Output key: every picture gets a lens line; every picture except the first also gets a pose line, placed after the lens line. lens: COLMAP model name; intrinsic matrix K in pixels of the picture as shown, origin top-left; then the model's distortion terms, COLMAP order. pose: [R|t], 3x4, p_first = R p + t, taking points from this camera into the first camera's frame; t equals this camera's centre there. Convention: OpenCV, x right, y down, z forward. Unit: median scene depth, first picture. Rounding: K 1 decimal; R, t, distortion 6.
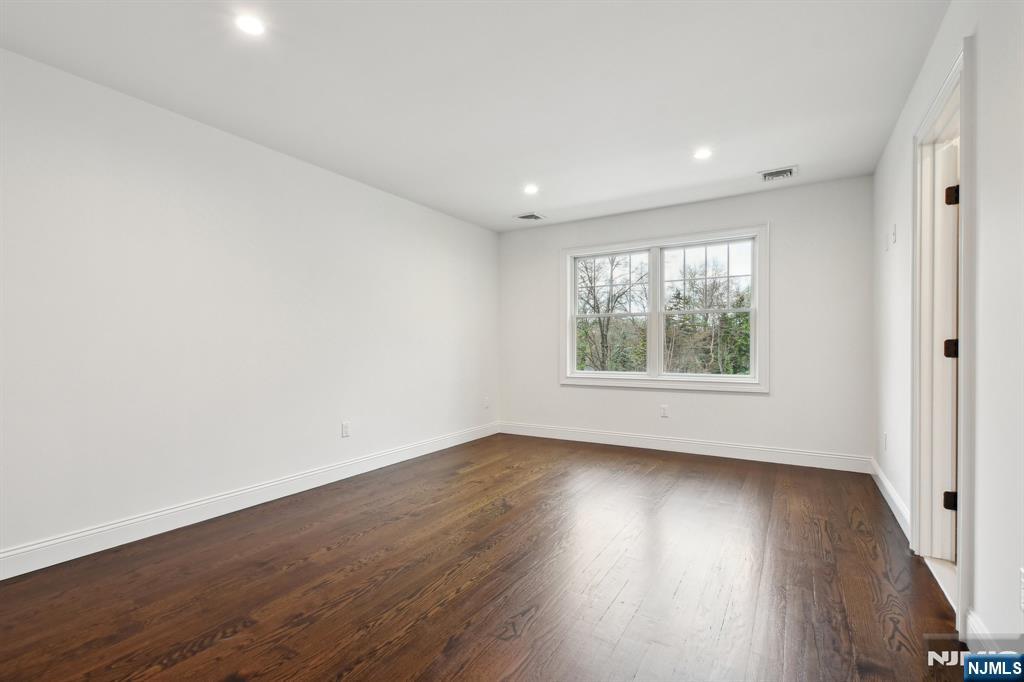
lens RADIAL K [[435.6, 0, 564.1], [0, 435.6, 340.3], [0, 0, 1]] dist [-0.000102, -0.000032]
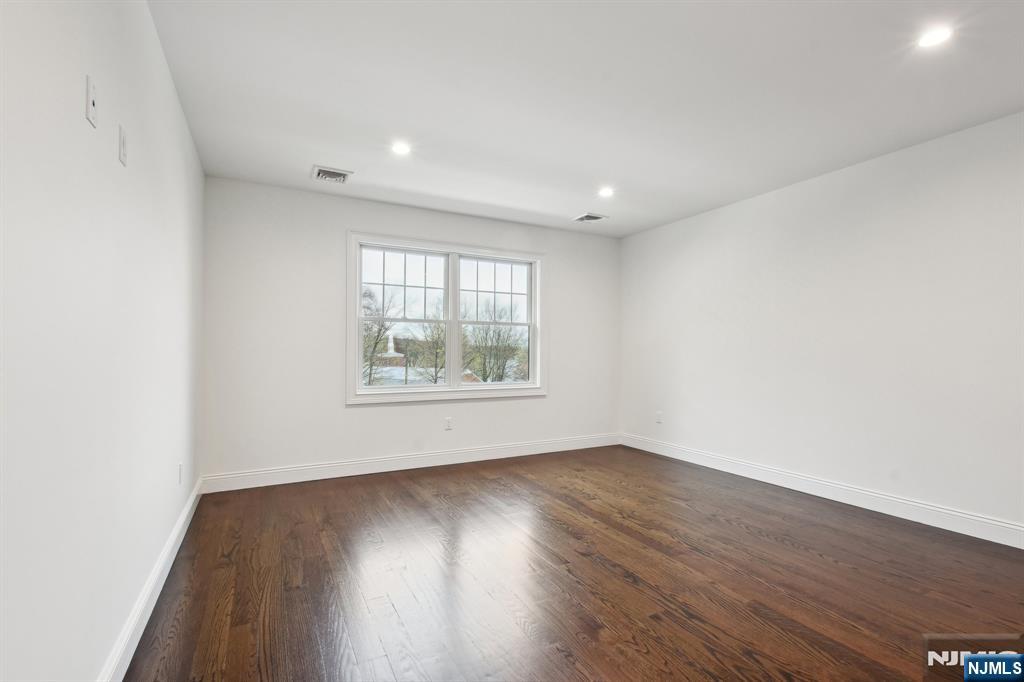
lens RADIAL K [[469.4, 0, 512.0], [0, 469.4, 341.0], [0, 0, 1]] dist [0.000393, -0.000205]
pose [[0.560831, 0.031070, 0.827347, -0.577855], [-0.012171, 0.999497, -0.029284, 0.009813], [-0.827841, 0.006354, 0.560927, 0.314436]]
